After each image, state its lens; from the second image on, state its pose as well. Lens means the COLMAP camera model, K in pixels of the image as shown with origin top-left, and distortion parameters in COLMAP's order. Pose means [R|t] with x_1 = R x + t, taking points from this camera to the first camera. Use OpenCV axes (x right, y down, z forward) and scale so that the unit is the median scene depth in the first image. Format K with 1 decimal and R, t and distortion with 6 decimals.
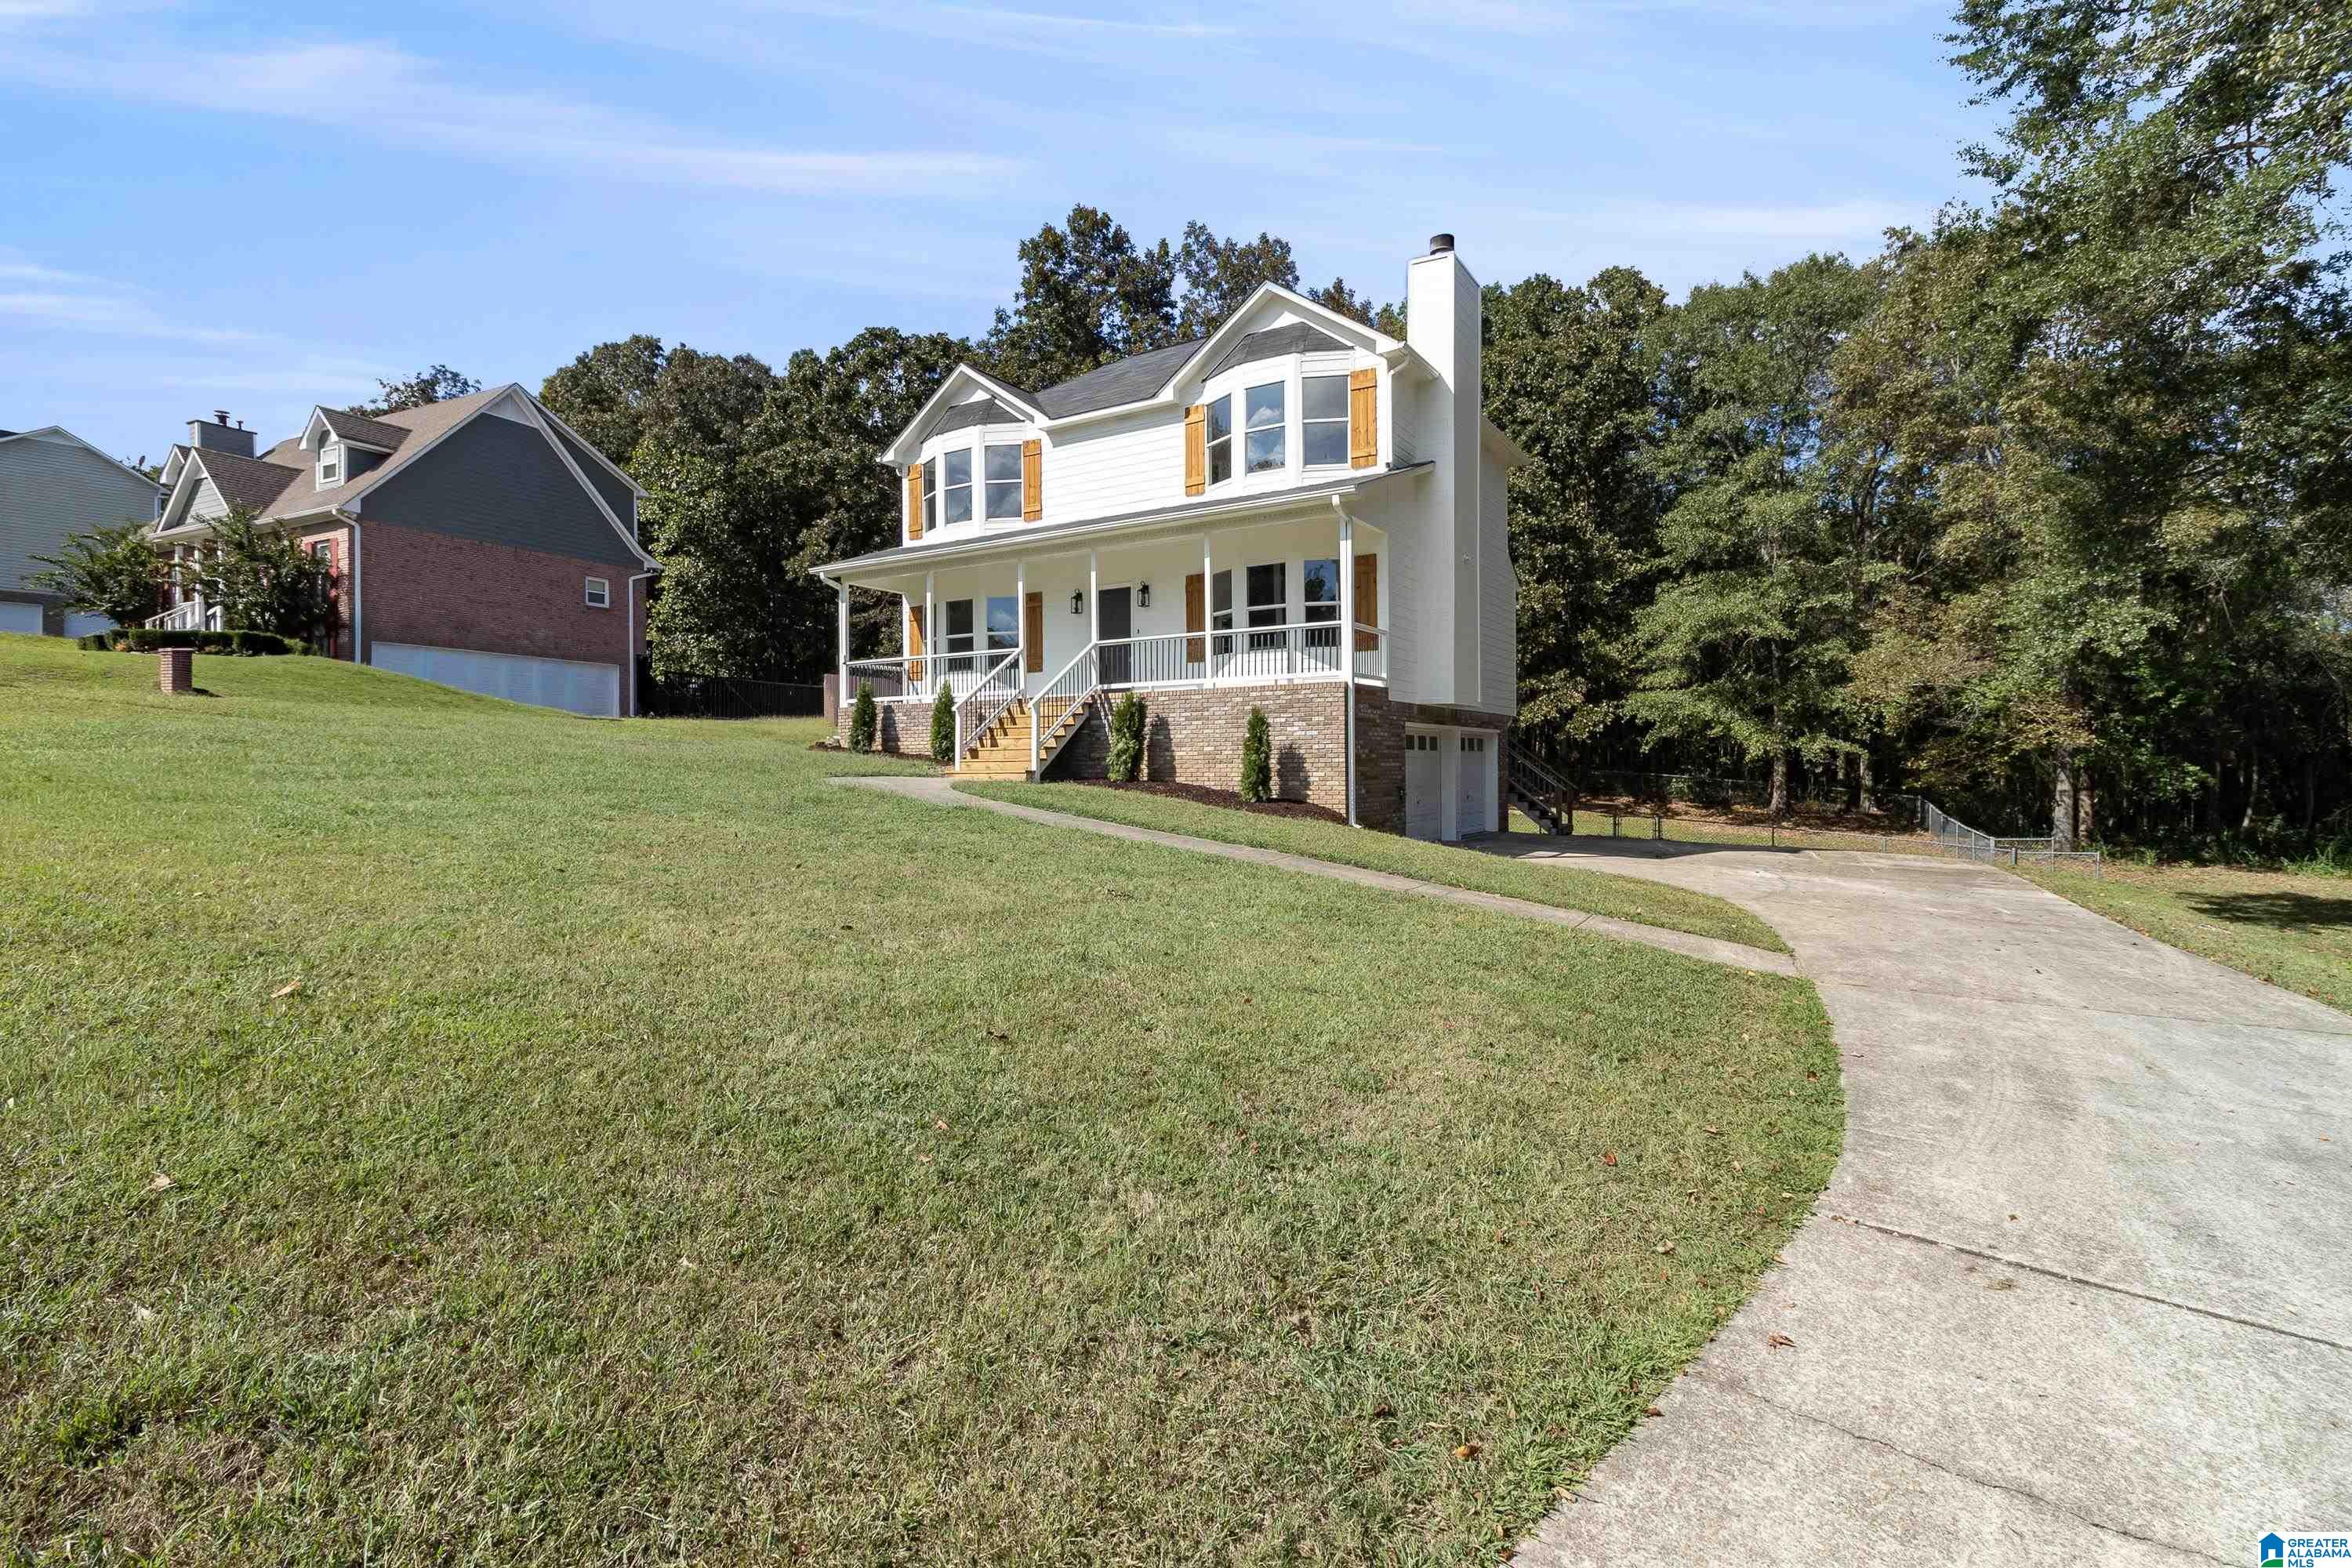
lens RADIAL K [[1041.7, 0, 1178.0], [0, 1041.7, 766.7], [0, 0, 1]] dist [0.004452, 0.000089]
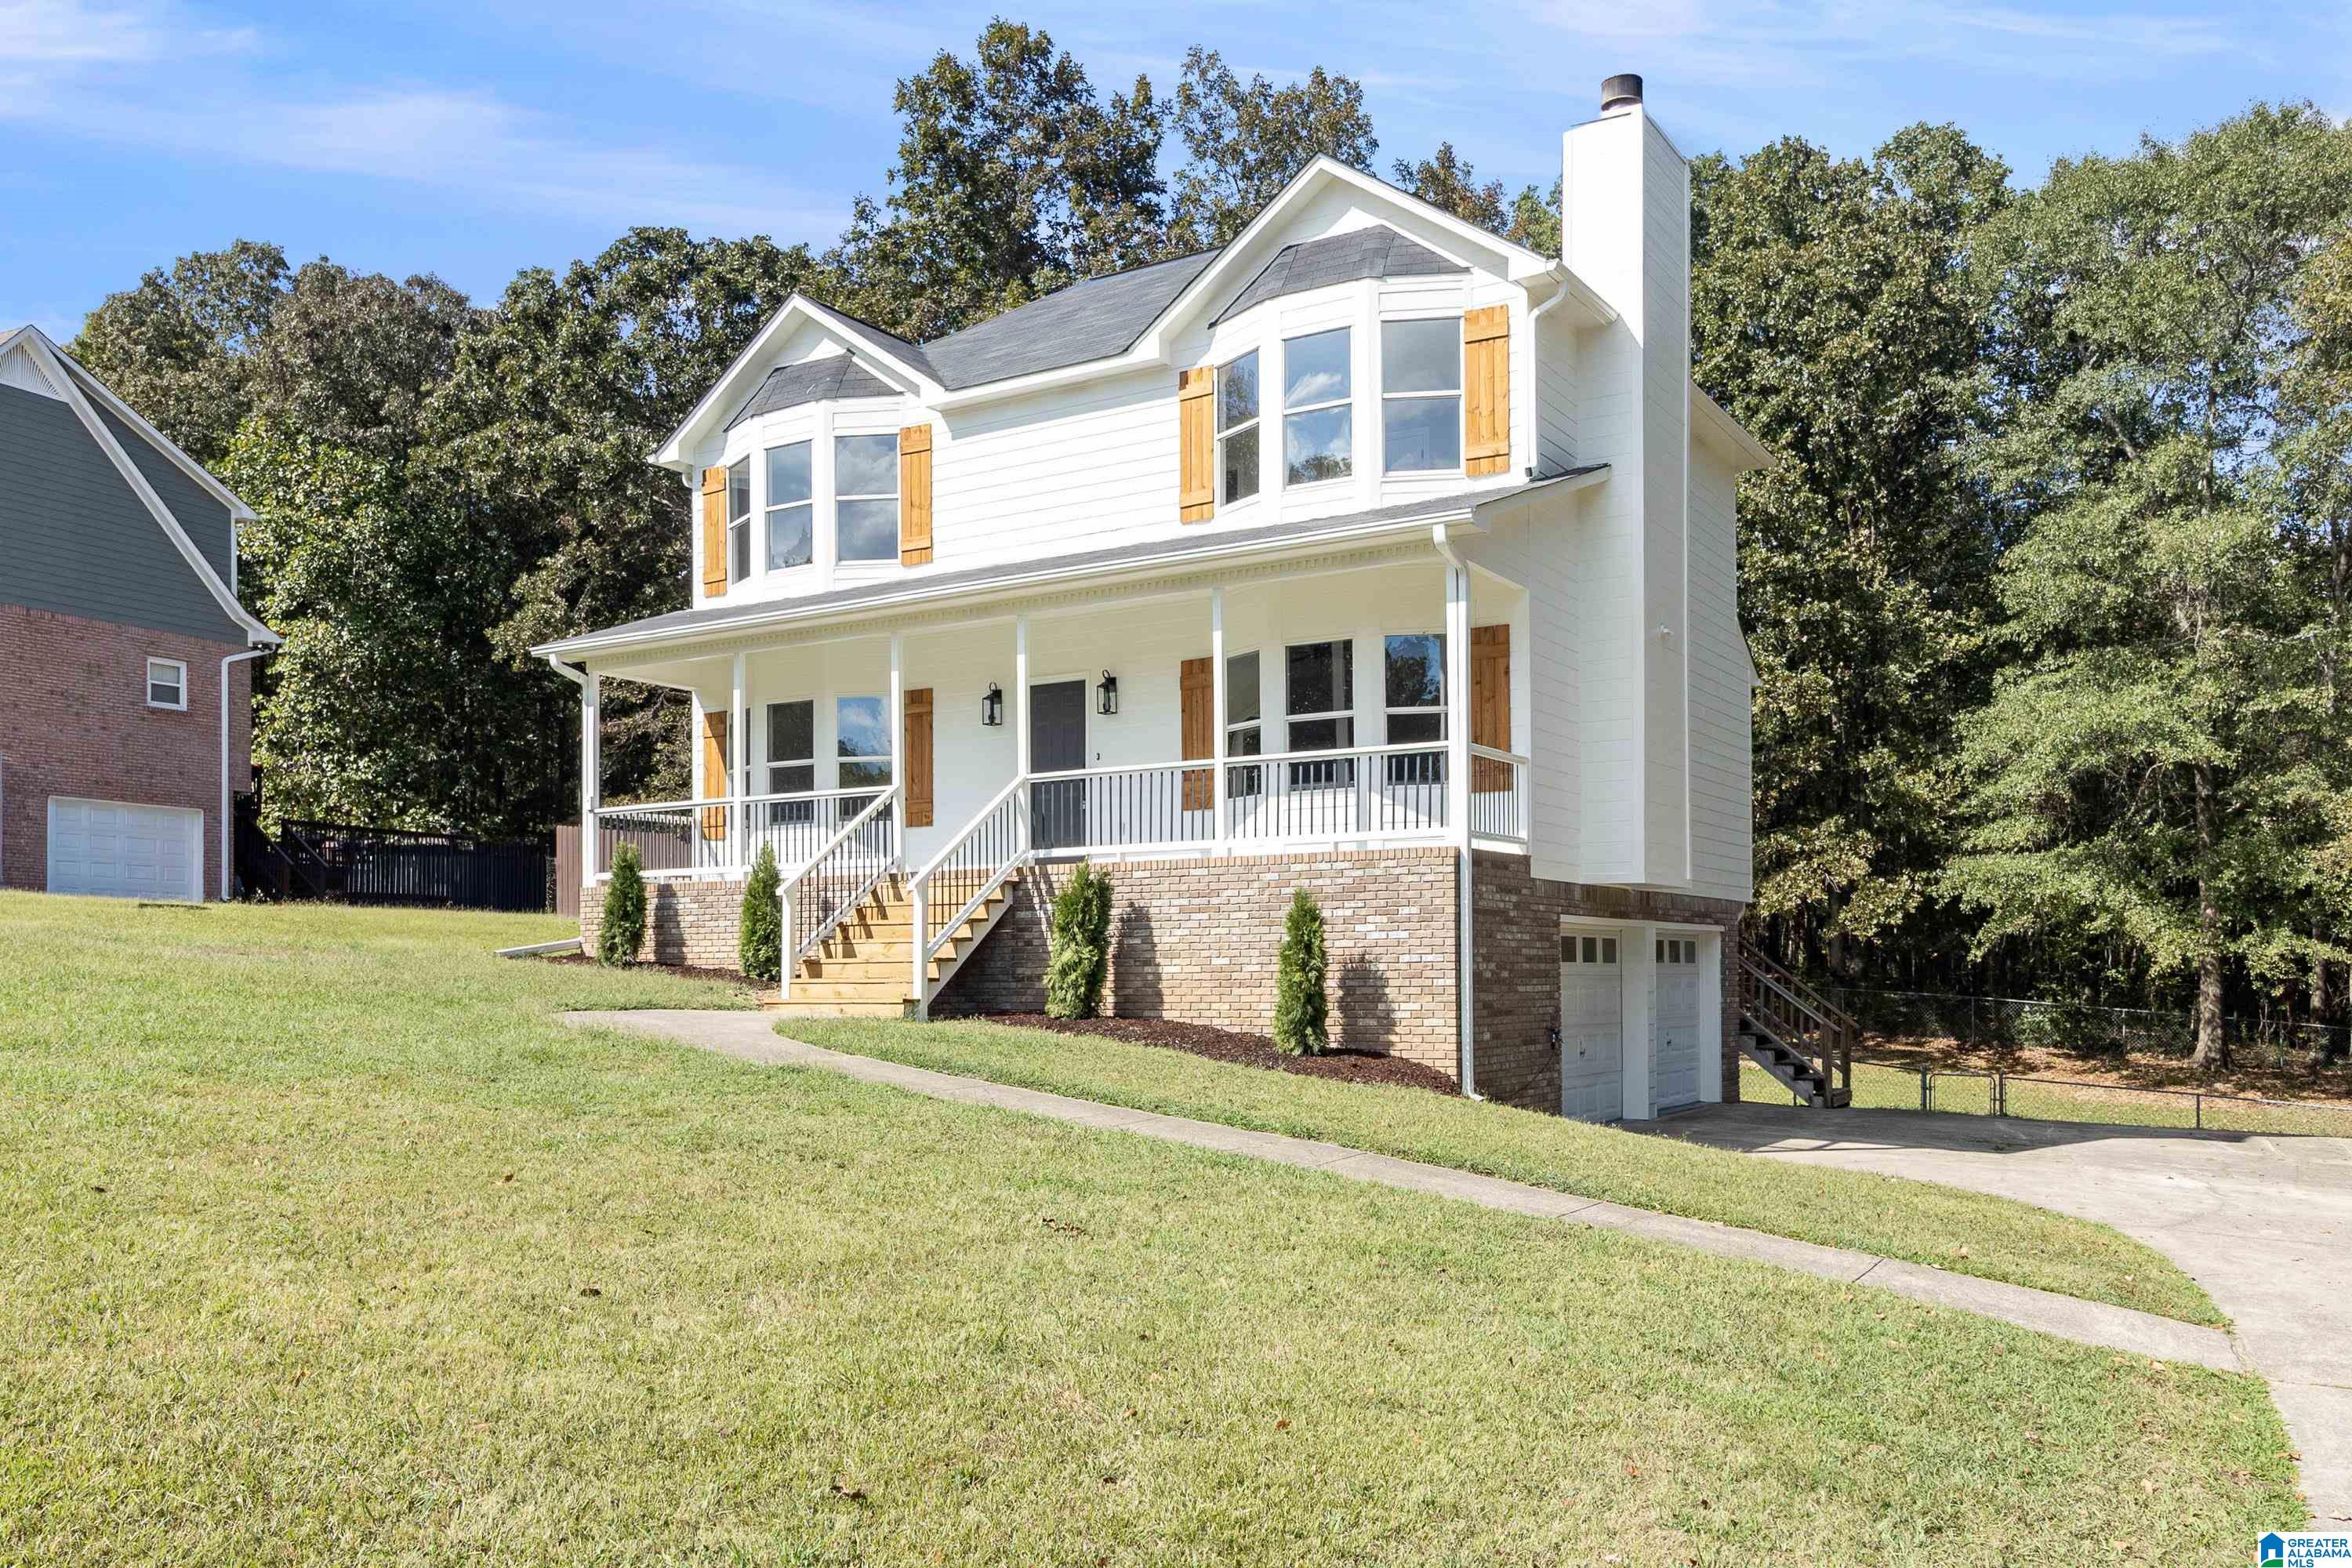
lens RADIAL K [[1803.7, 0, 1164.3], [0, 1803.7, 957.5], [0, 0, 1]] dist [0.000832, 0.001469]
pose [[0.999997, 0.000610, -0.002394, 0.000835], [-0.000639, 0.999926, -0.012180, -0.005484], [0.002386, 0.012181, 0.999923, -0.000589]]
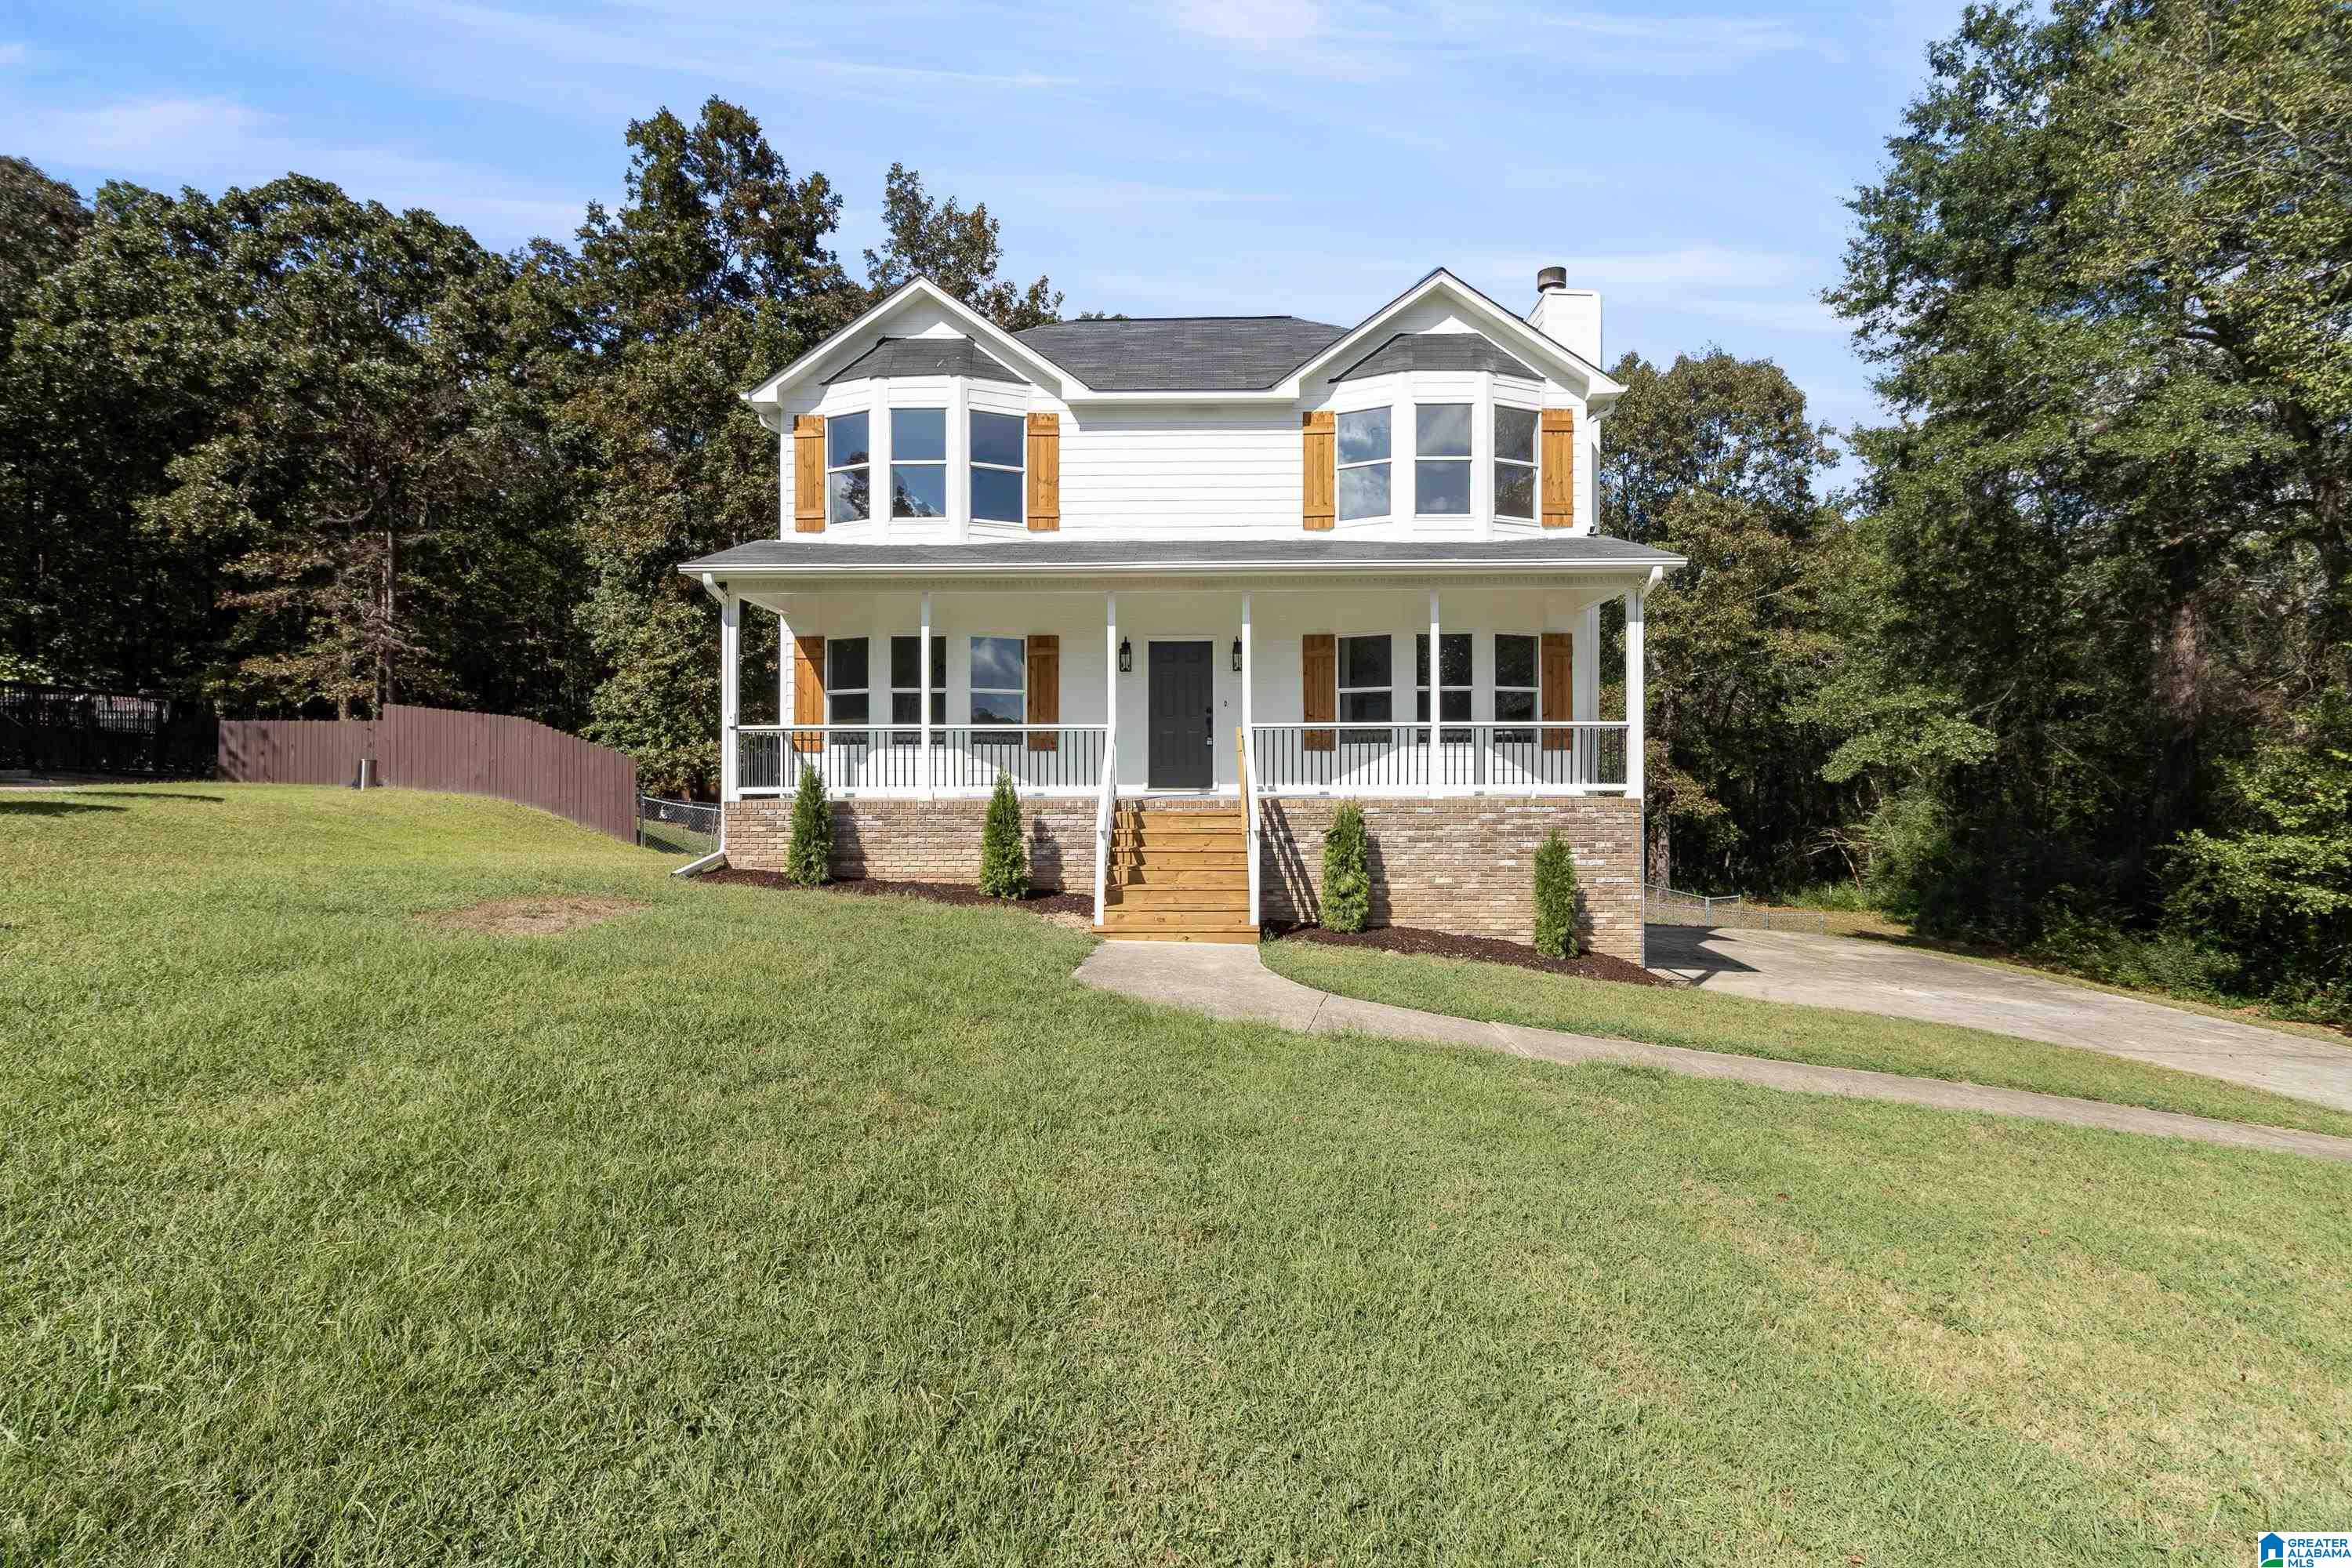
lens RADIAL K [[1041.7, 0, 1174.3], [0, 1041.7, 787.0], [0, 0, 1]] dist [0.004452, 0.000089]
pose [[0.866620, 0.002346, 0.498964, -0.398279], [-0.002637, 0.999997, -0.000122, -0.065075], [-0.498962, -0.001210, 0.866623, 0.350156]]
